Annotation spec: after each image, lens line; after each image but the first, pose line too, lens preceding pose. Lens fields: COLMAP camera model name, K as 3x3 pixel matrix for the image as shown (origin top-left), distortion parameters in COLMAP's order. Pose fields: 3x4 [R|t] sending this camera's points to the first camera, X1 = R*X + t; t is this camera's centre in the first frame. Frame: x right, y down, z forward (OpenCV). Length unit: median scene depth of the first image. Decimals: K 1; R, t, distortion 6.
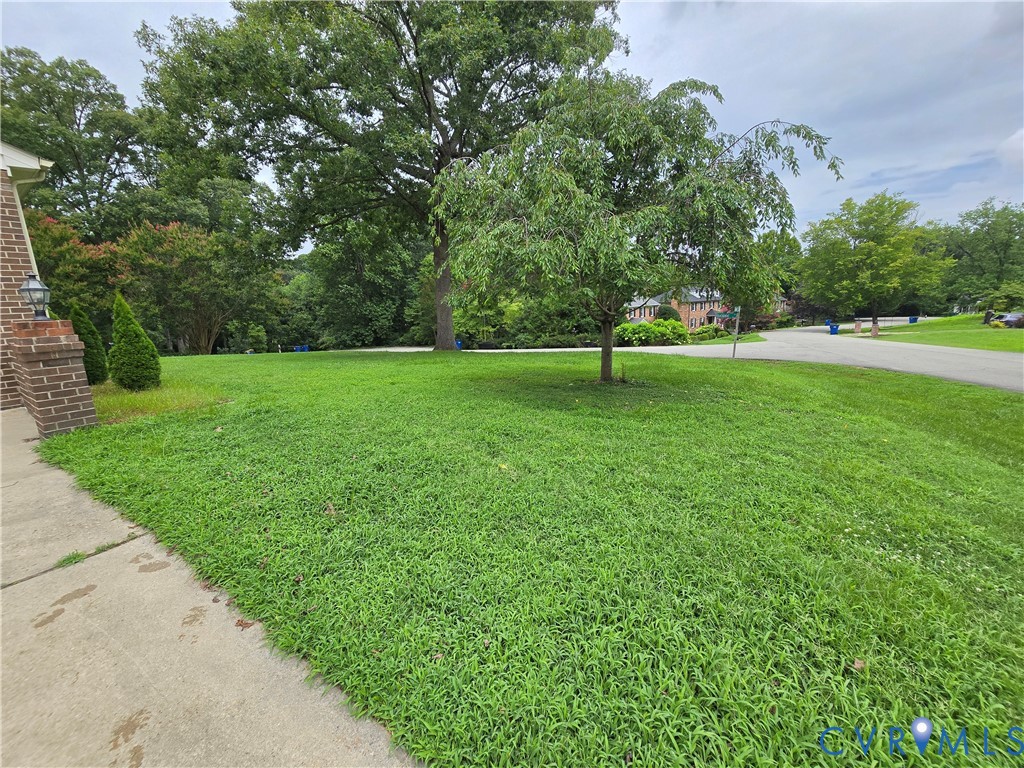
lens RADIAL K [[415.3, 0, 508.8], [0, 415.3, 381.7], [0, 0, 1]] dist [-0.000334, 0.001171]
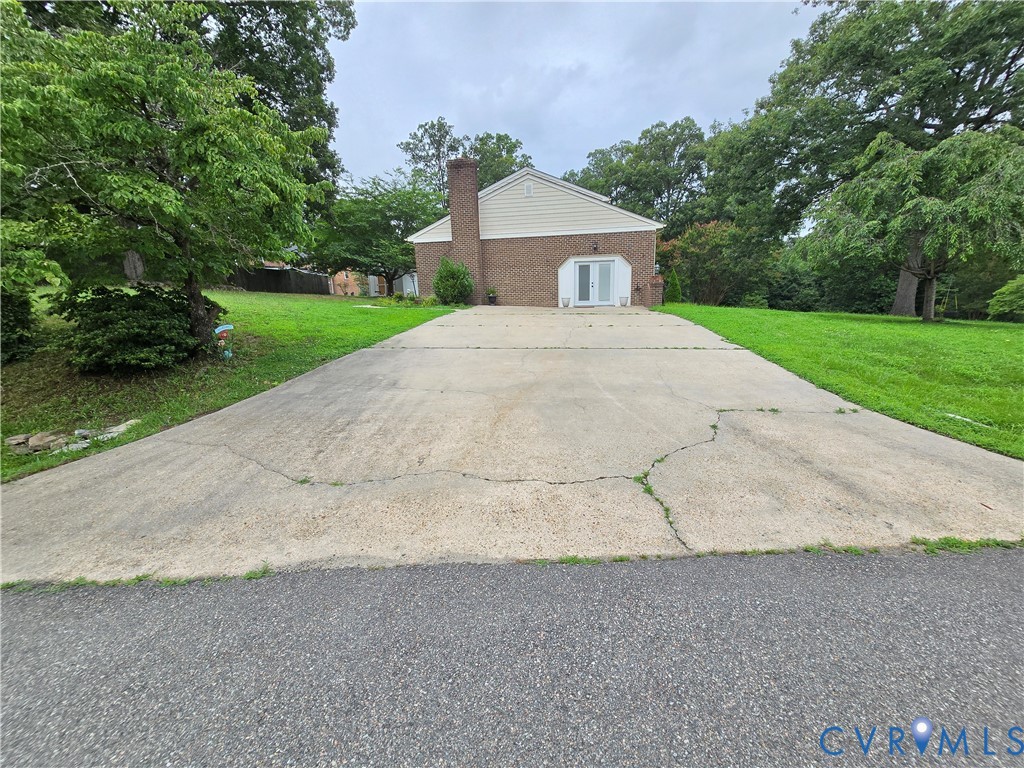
lens RADIAL K [[415.3, 0, 511.9], [0, 415.3, 380.8], [0, 0, 1]] dist [-0.000334, 0.001171]
pose [[0.456777, 0.201972, -0.866350, 0.202068], [-0.161690, 0.976513, 0.142405, 0.055802], [0.874764, 0.075033, 0.478705, -0.218412]]
